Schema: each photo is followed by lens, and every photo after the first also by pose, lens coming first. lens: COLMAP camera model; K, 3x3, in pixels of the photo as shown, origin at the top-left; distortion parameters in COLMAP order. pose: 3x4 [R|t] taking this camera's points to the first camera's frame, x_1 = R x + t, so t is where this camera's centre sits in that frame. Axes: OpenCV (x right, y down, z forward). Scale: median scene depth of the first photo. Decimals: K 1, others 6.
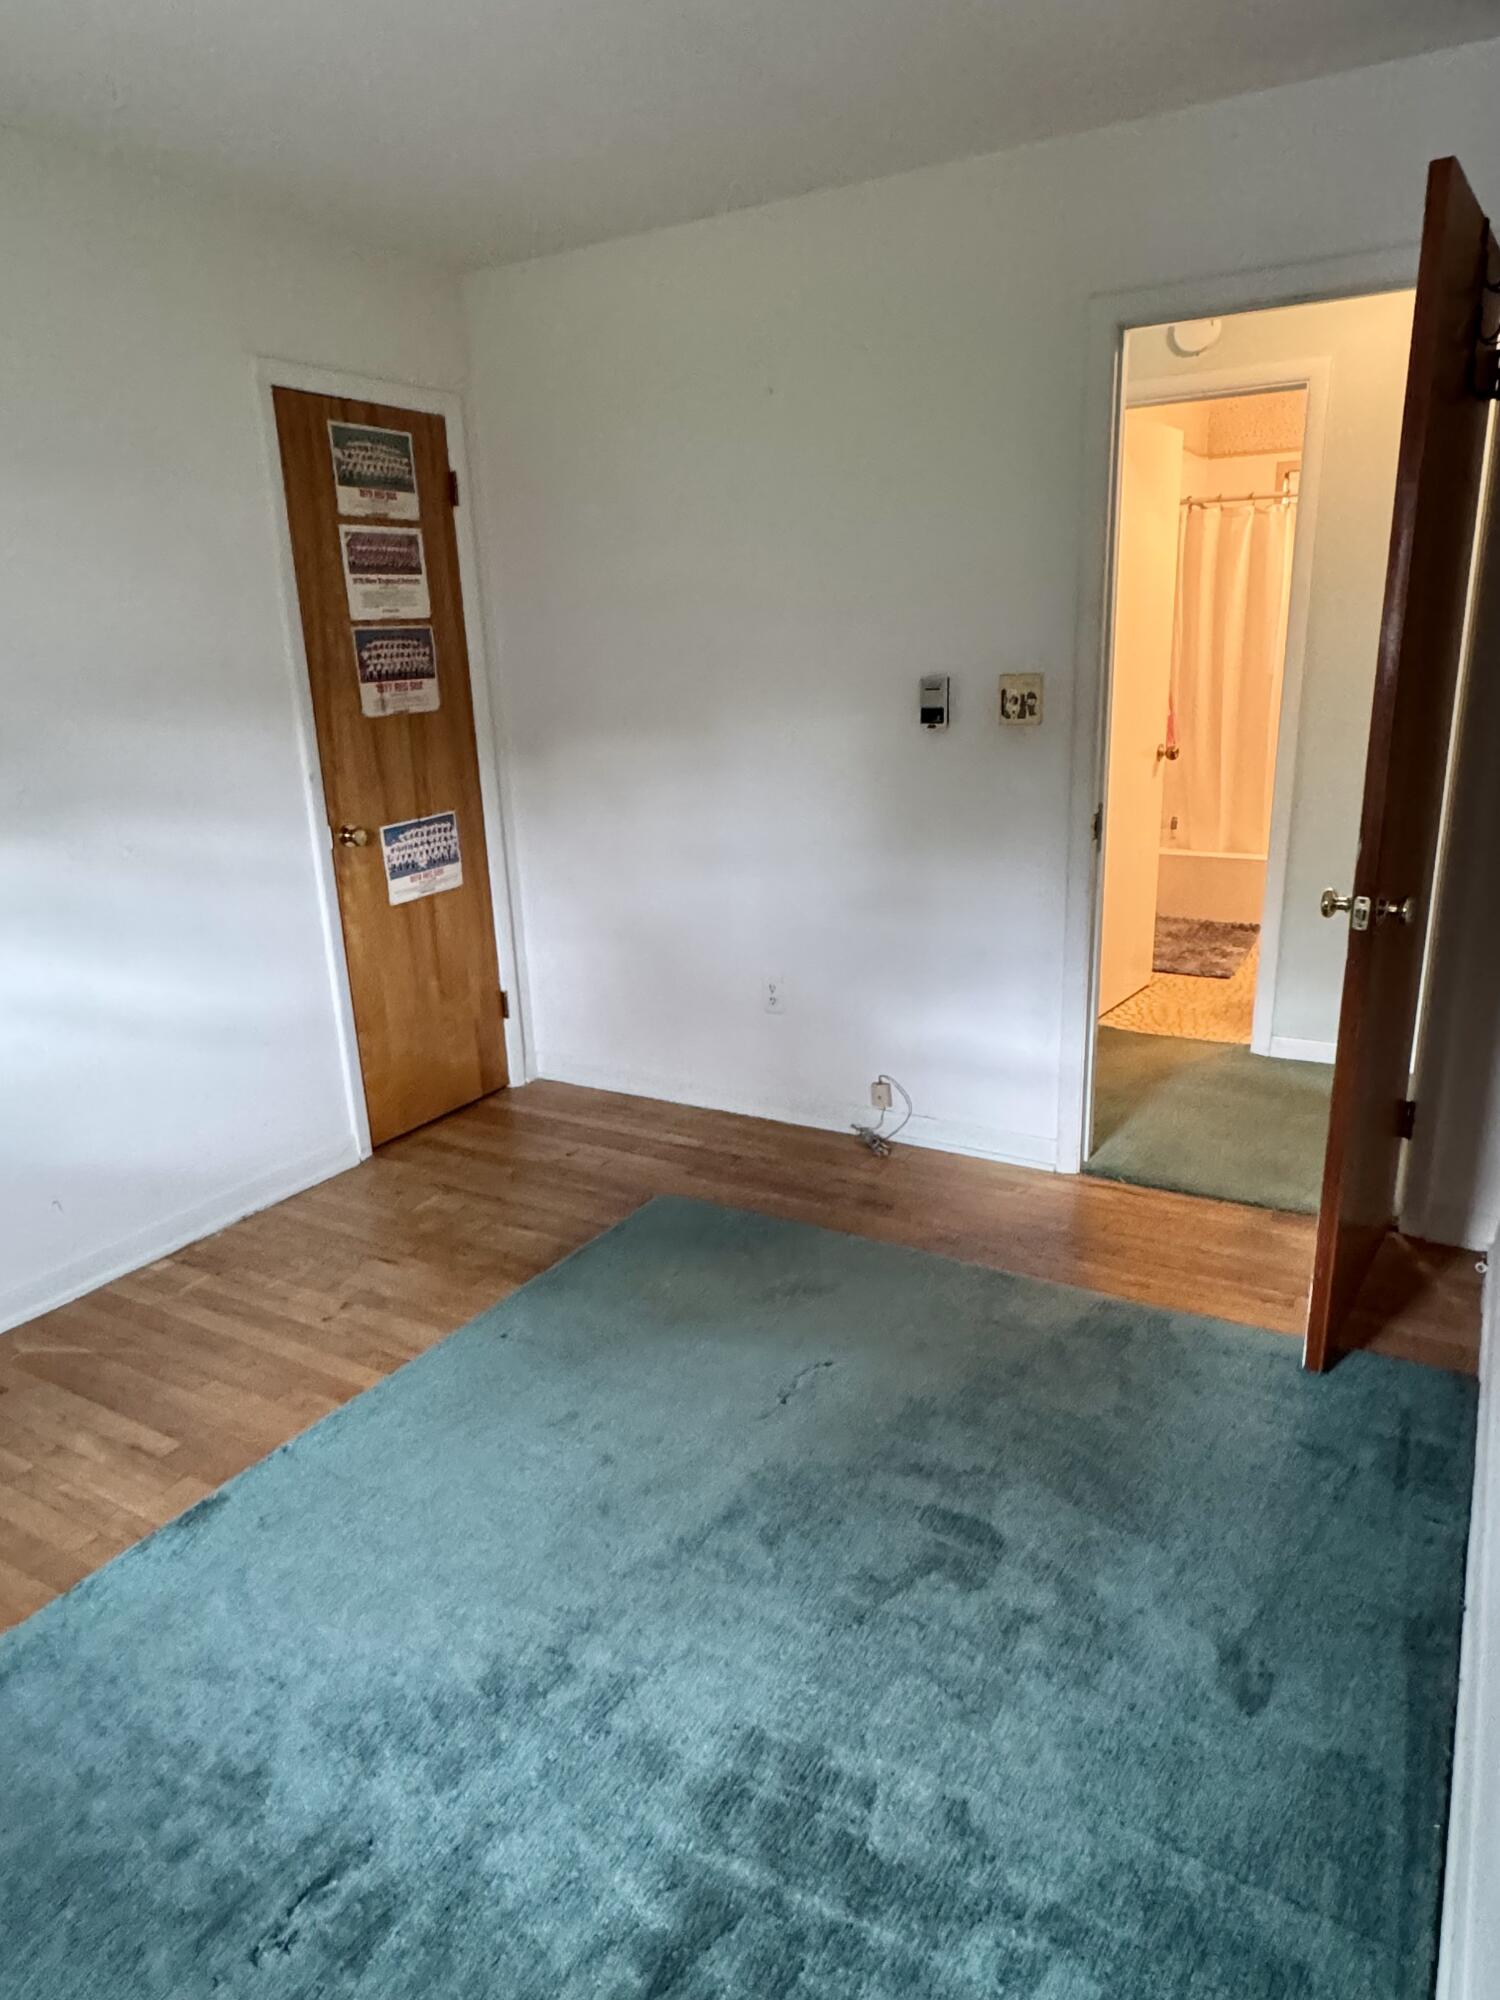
lens RADIAL K [[1262.3, 0, 756.2], [0, 1262.3, 996.8], [0, 0, 1]] dist [0.001218, 0.002213]
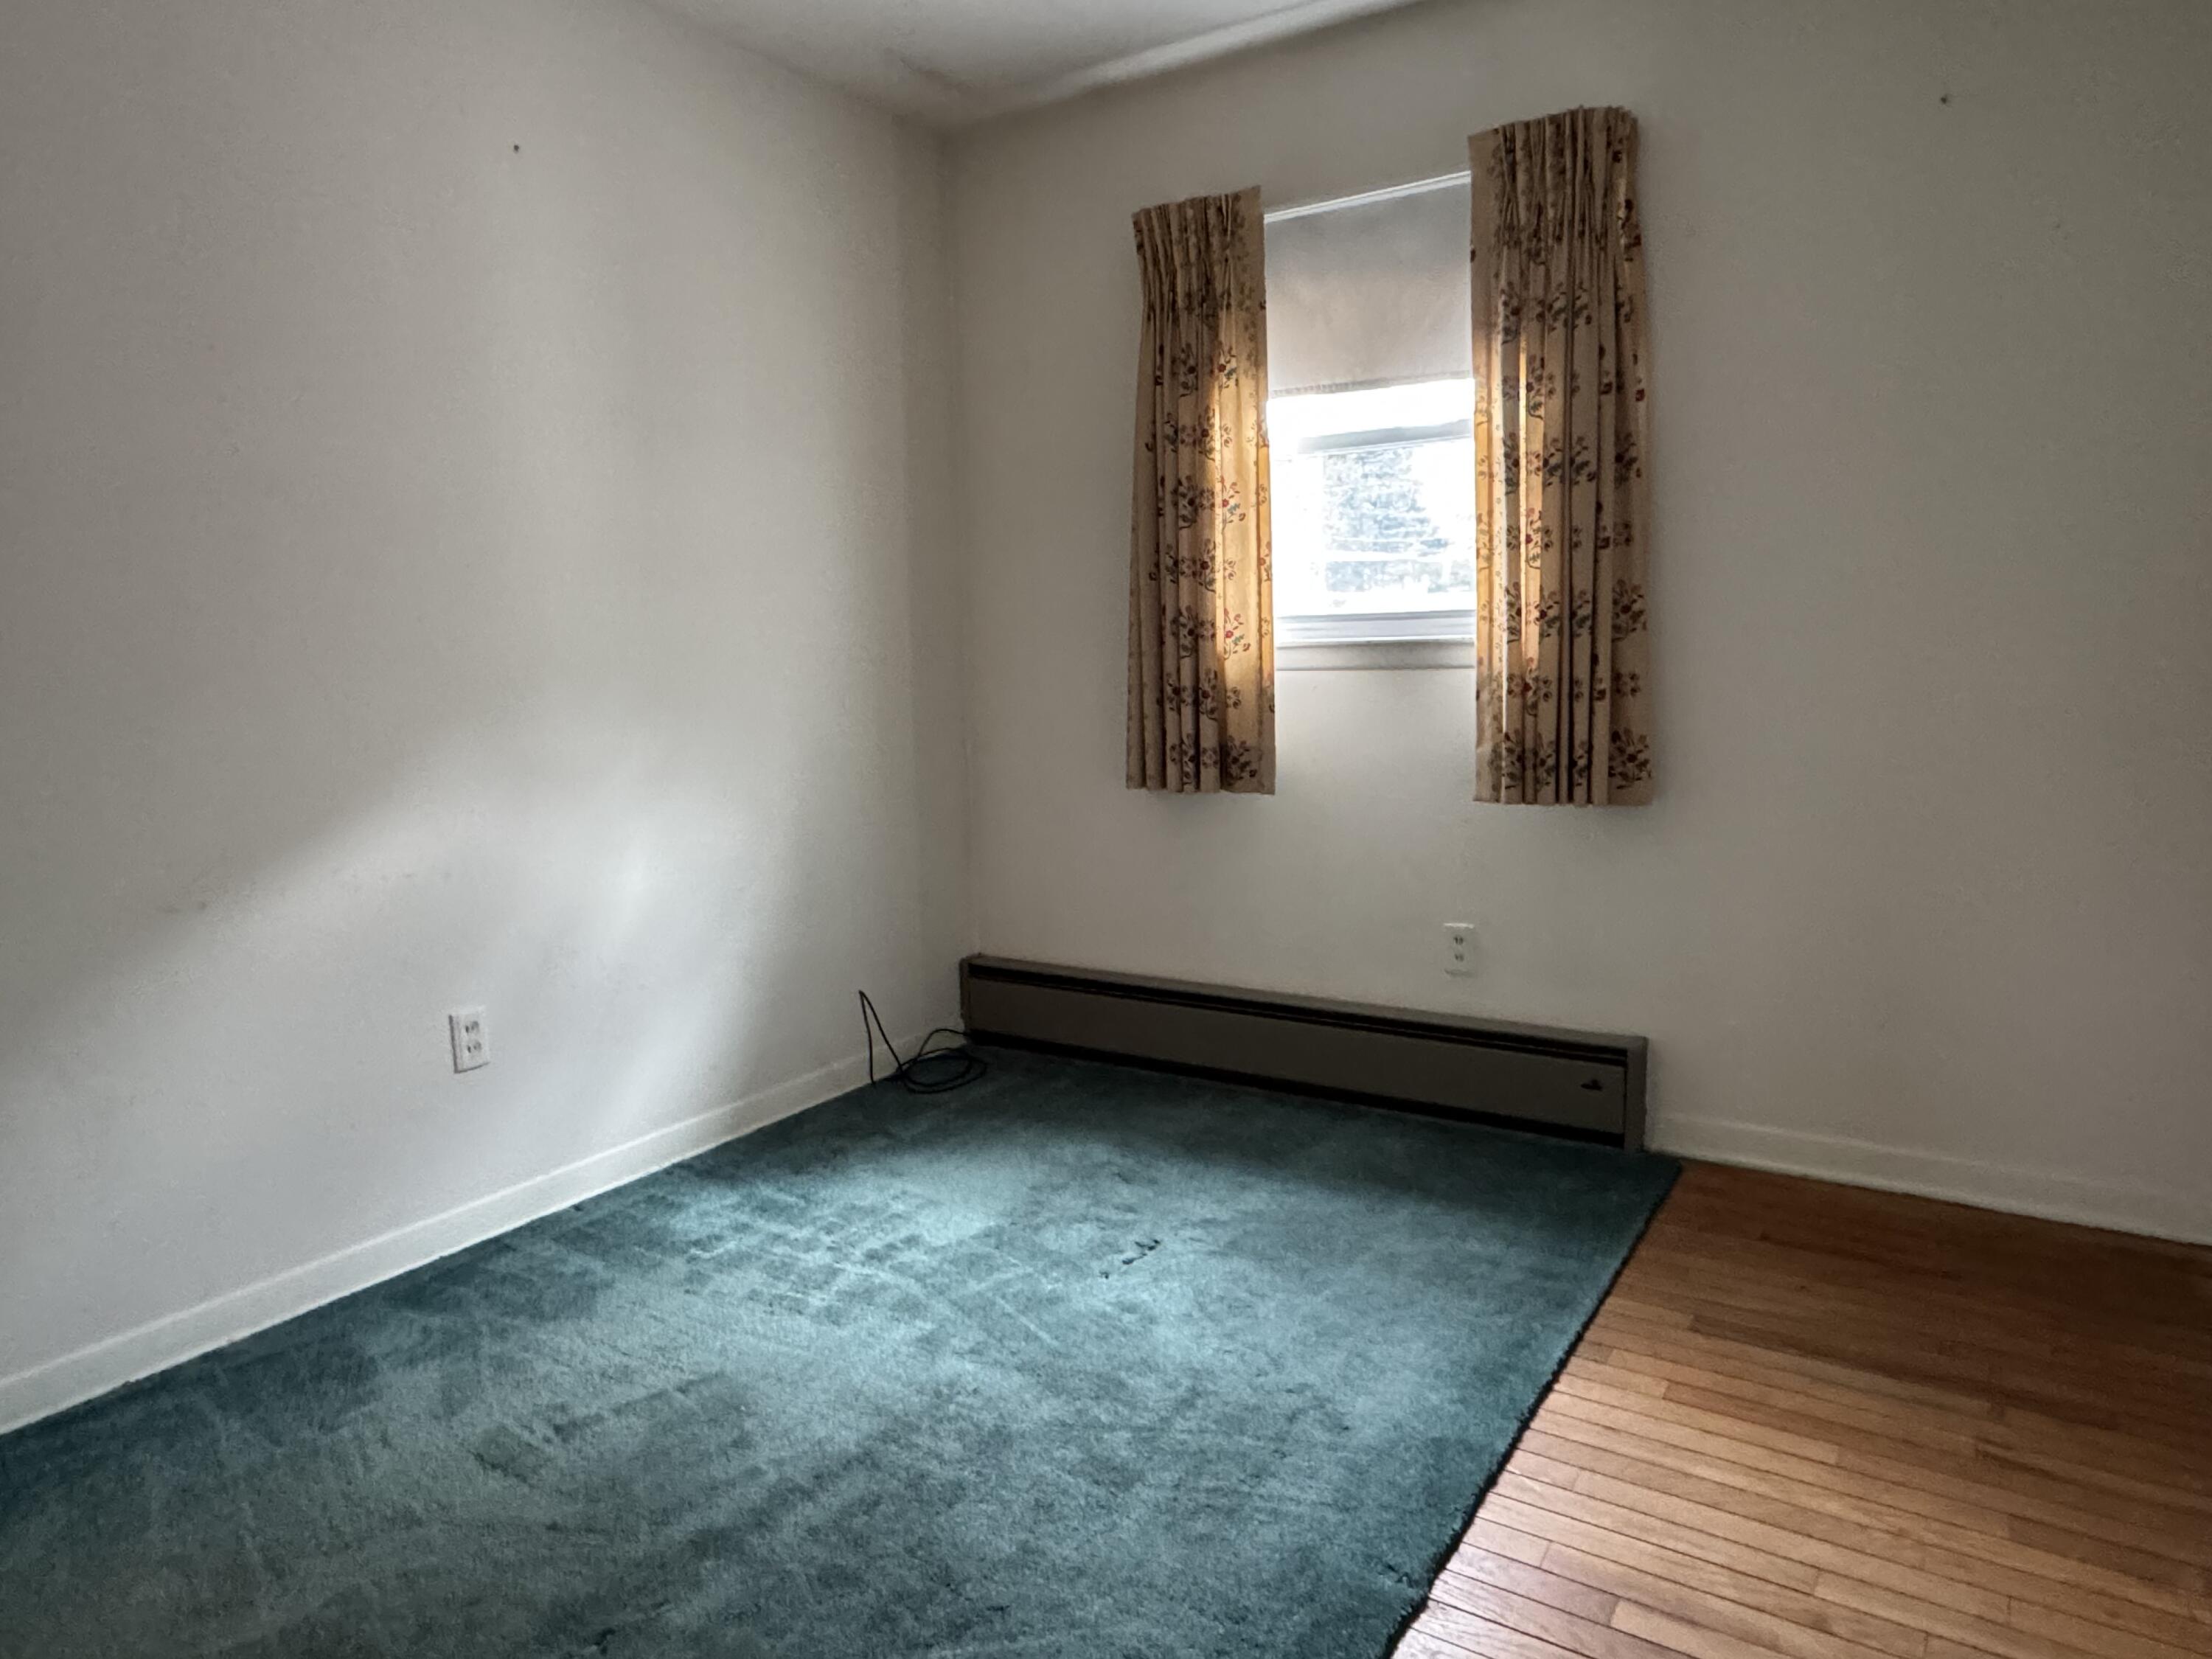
lens RADIAL K [[1396.1, 0, 1106.0], [0, 1396.1, 829.5], [0, 0, 1]] dist [0.001218, 0.002213]
pose [[-0.996620, 0.059817, 0.056315, -0.207173], [0.077385, 0.913673, 0.399015, -0.204920], [-0.027586, 0.402025, -0.915213, 1.094671]]
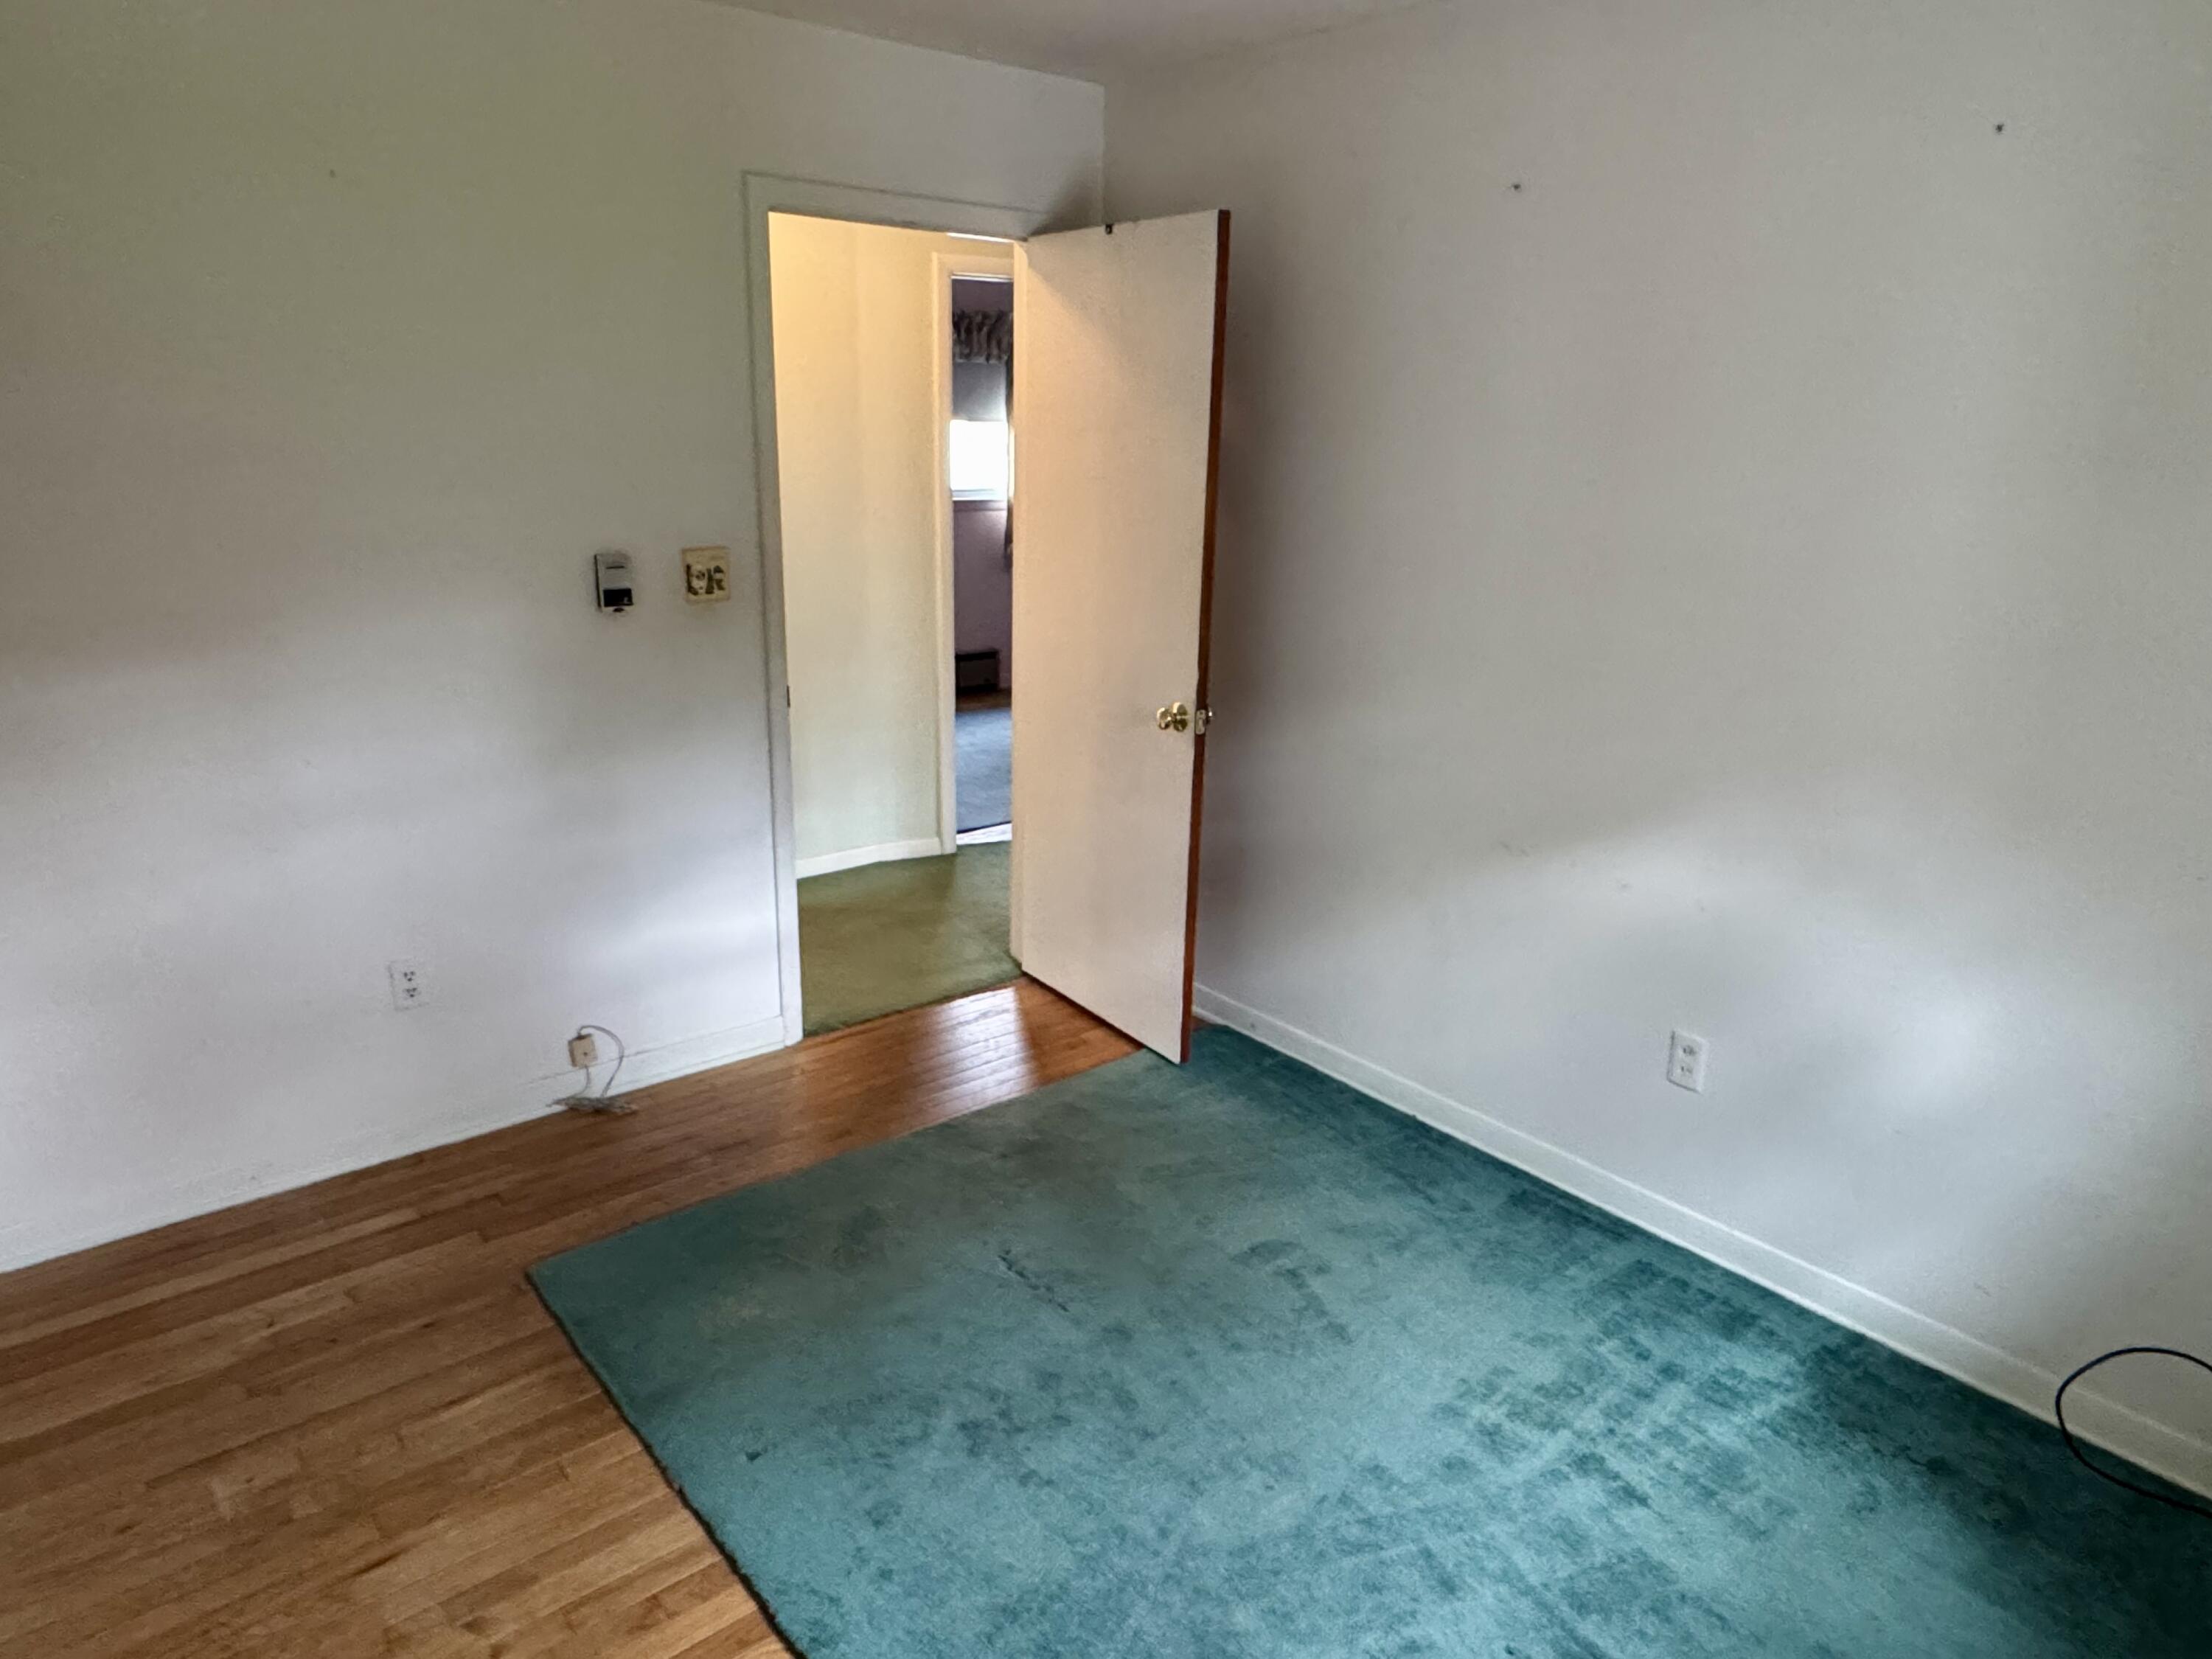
lens RADIAL K [[1396.1, 0, 1106.0], [0, 1396.1, 829.5], [0, 0, 1]] dist [0.001218, 0.002213]
pose [[0.339120, -0.228409, 0.912594, -0.681176], [0.223124, 0.961926, 0.157843, -0.150844], [-0.913900, 0.150094, 0.377172, 0.366427]]
